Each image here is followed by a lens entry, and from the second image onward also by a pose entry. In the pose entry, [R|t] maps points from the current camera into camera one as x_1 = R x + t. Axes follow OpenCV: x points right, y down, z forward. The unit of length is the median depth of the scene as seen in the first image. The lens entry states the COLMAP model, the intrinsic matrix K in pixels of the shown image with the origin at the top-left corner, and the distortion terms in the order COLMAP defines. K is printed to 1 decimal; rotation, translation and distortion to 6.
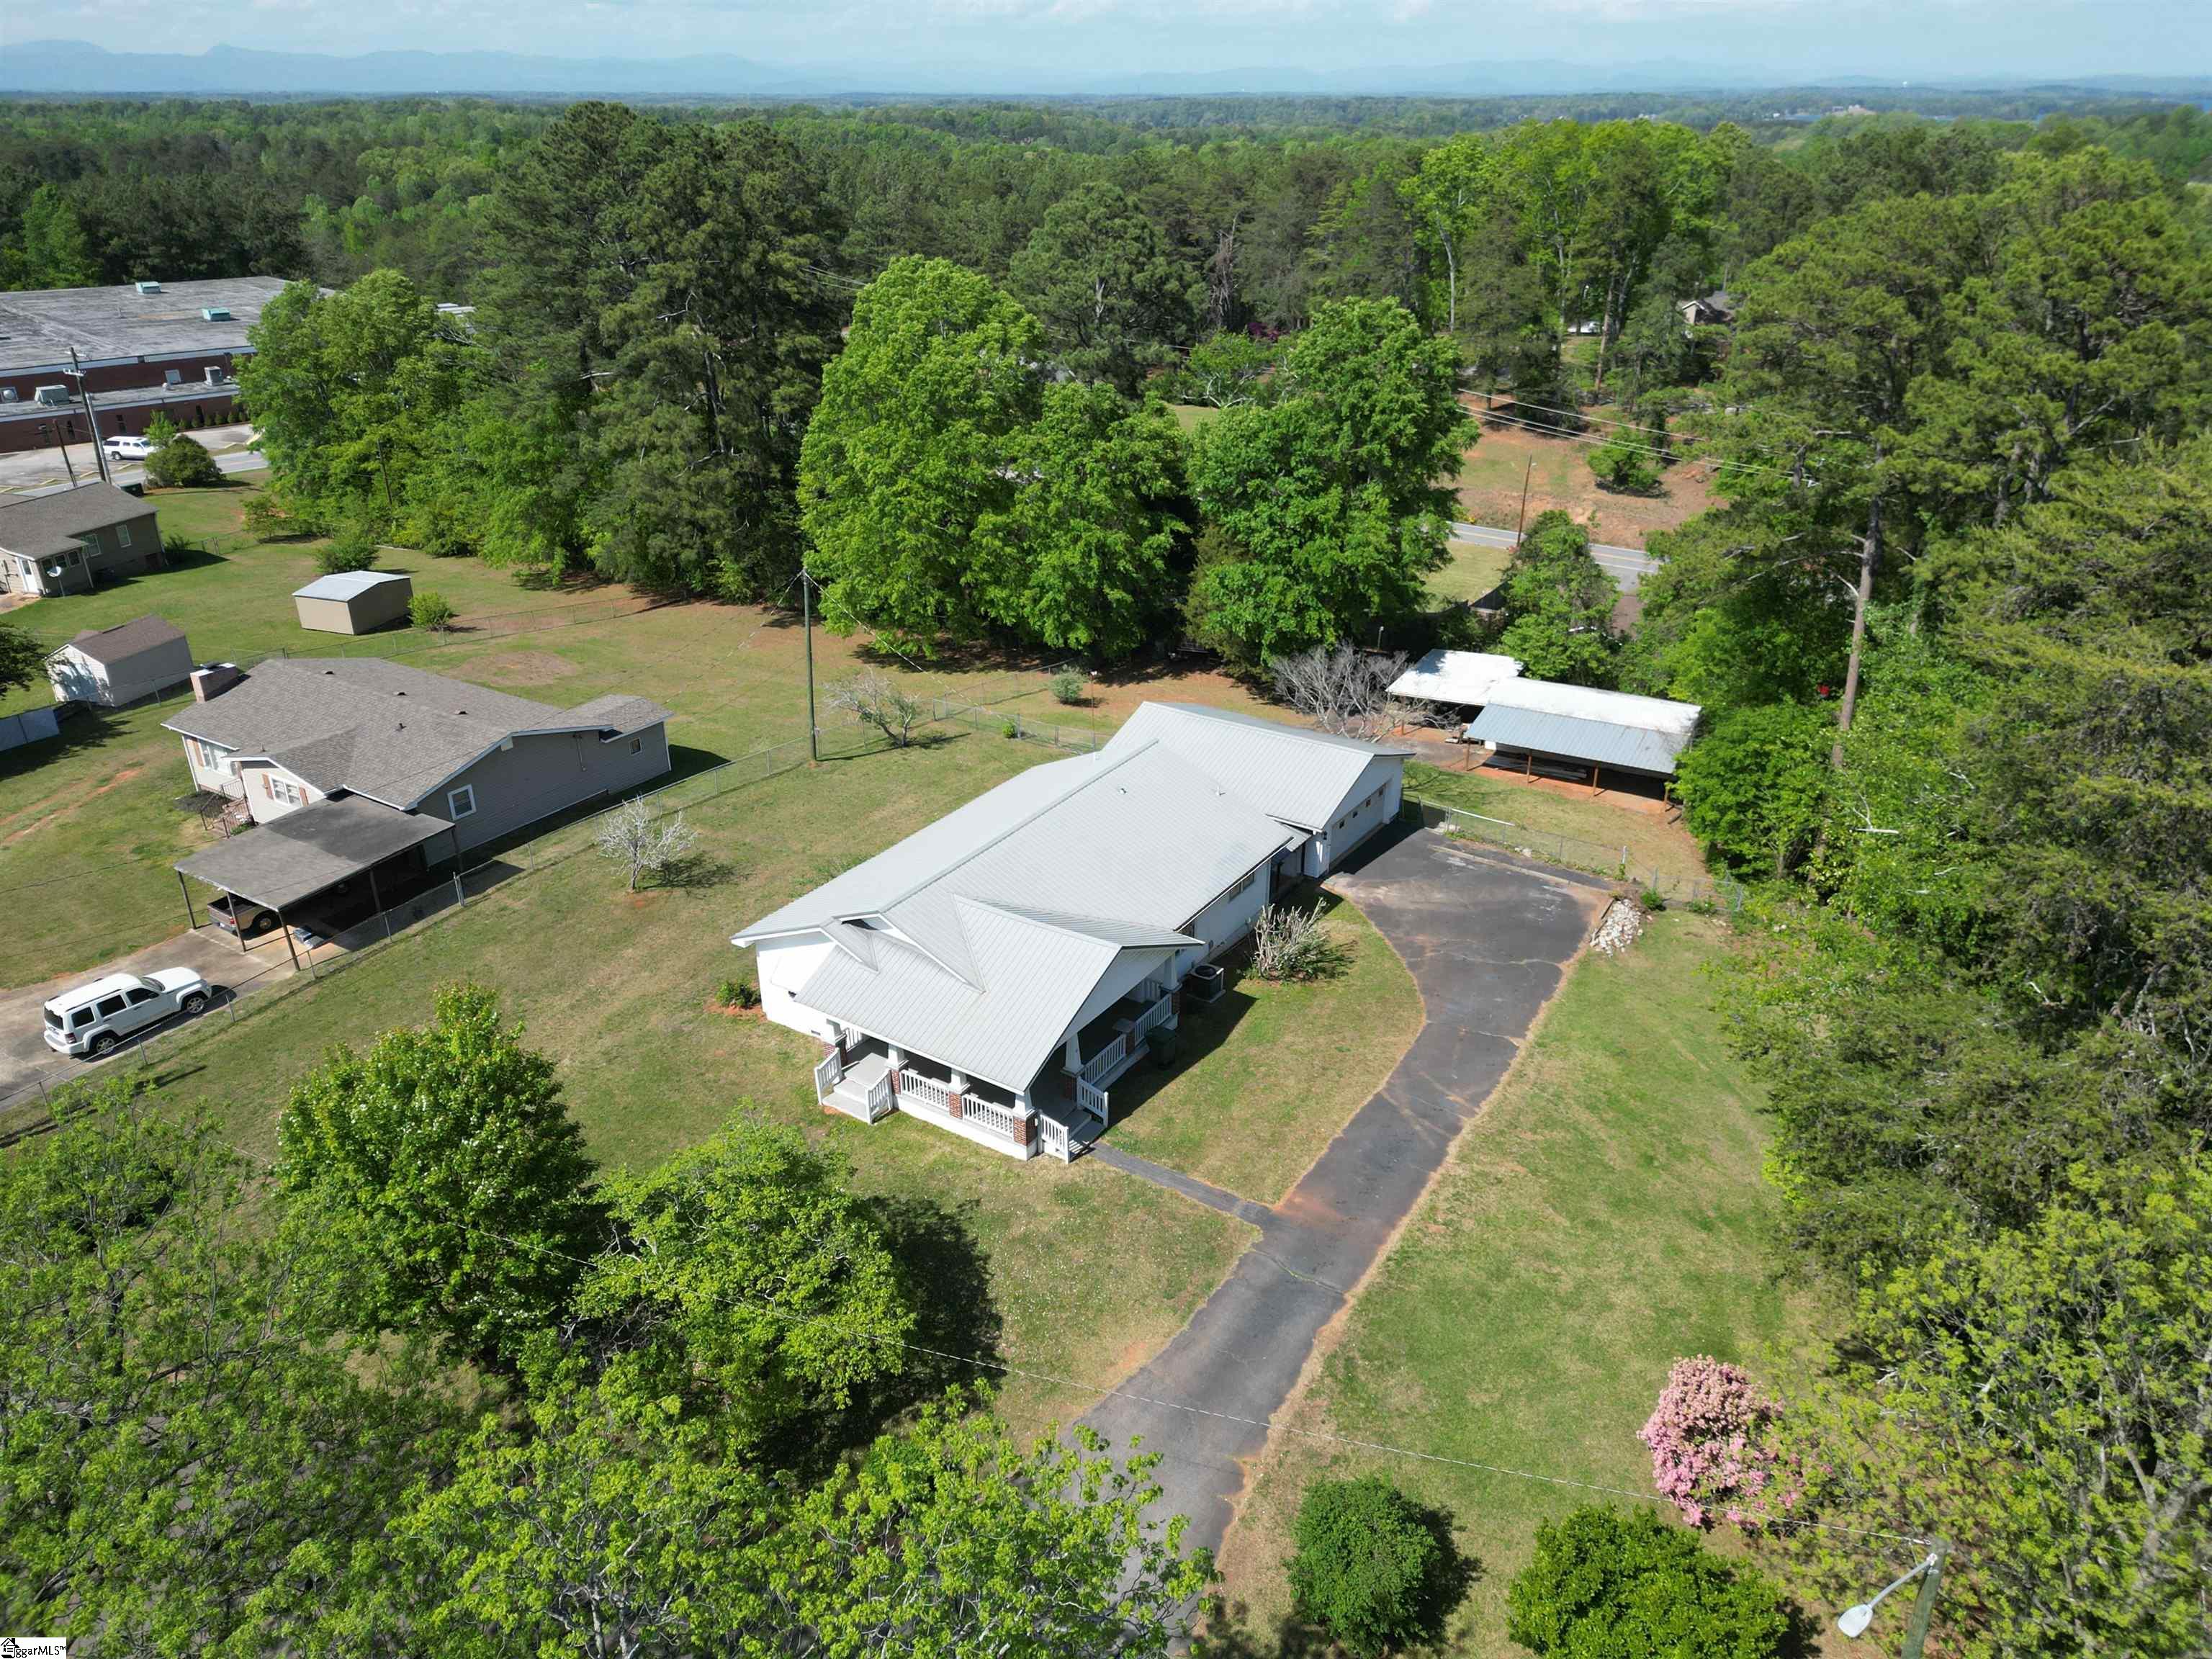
lens RADIAL K [[1495.9, 0, 1106.0], [0, 1495.9, 829.5], [0, 0, 1]] dist [0.038774, -0.001094]
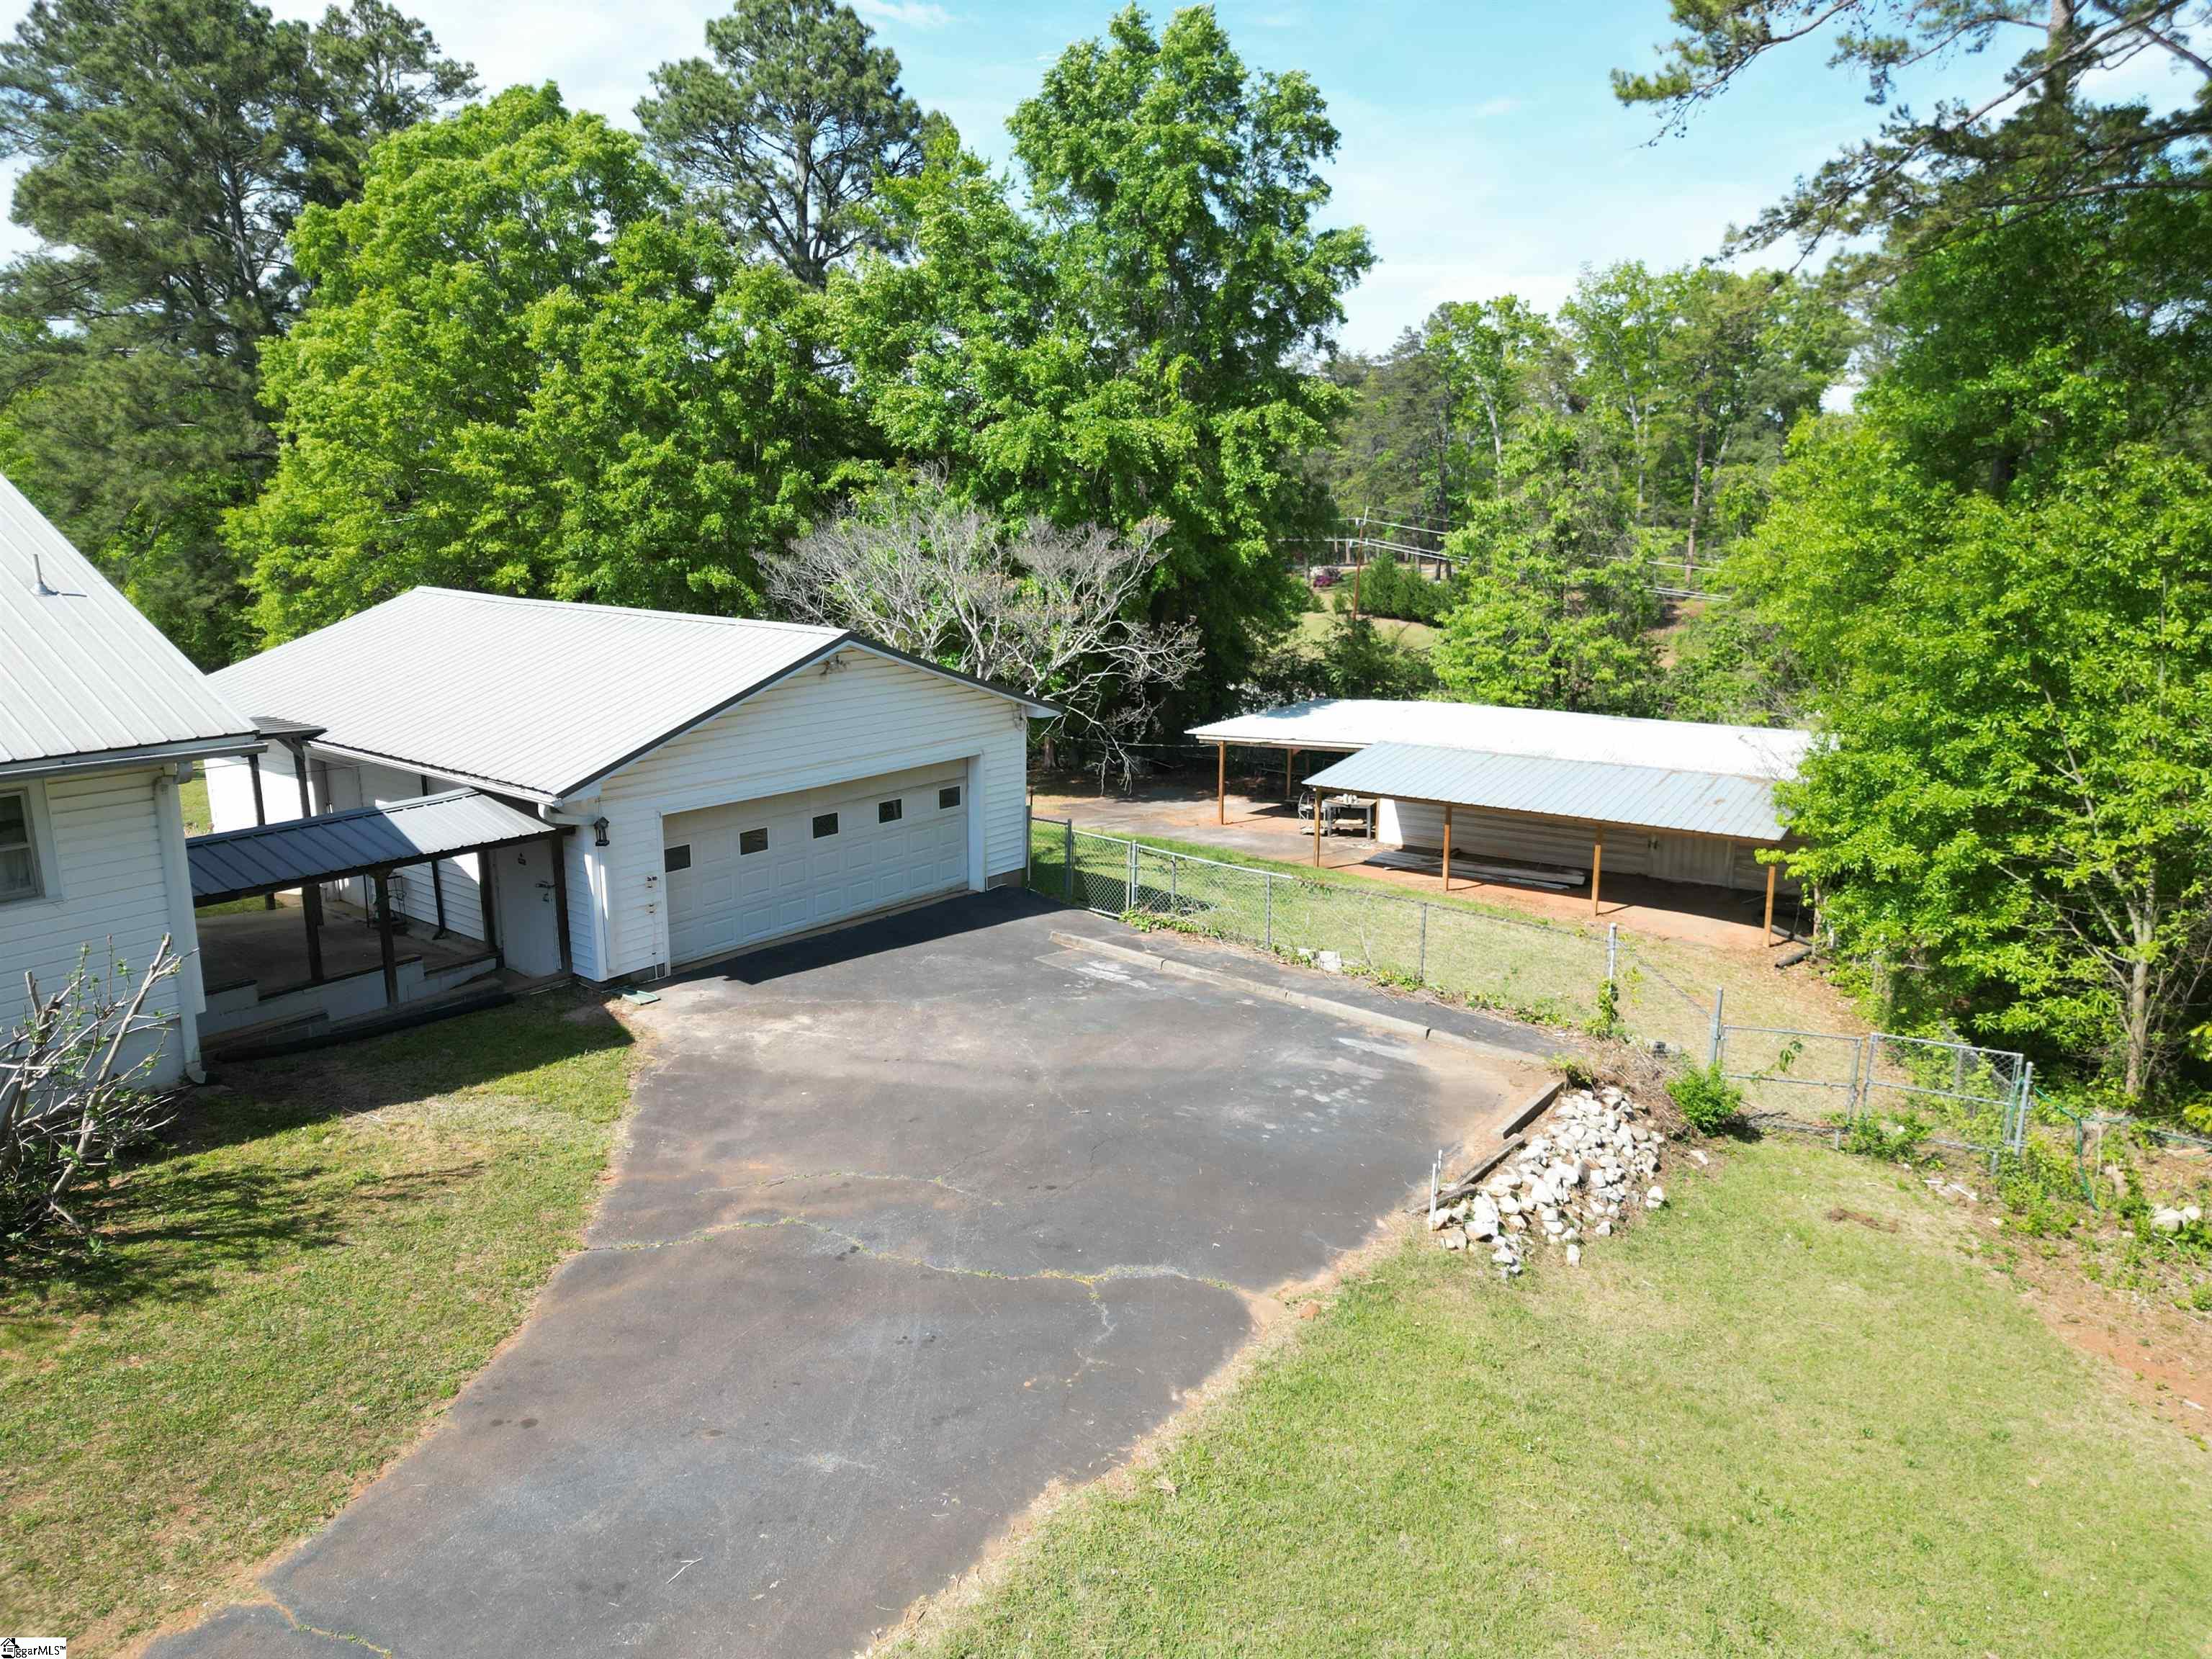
lens RADIAL K [[1522.3, 0, 1106.0], [0, 1522.3, 829.5], [0, 0, 1]] dist [0.046760, -0.000846]
pose [[0.996768, 0.023586, -0.076792, 0.272650], [-0.039677, 0.975736, -0.215324, 0.066357], [0.069850, 0.217675, 0.973519, 0.700247]]
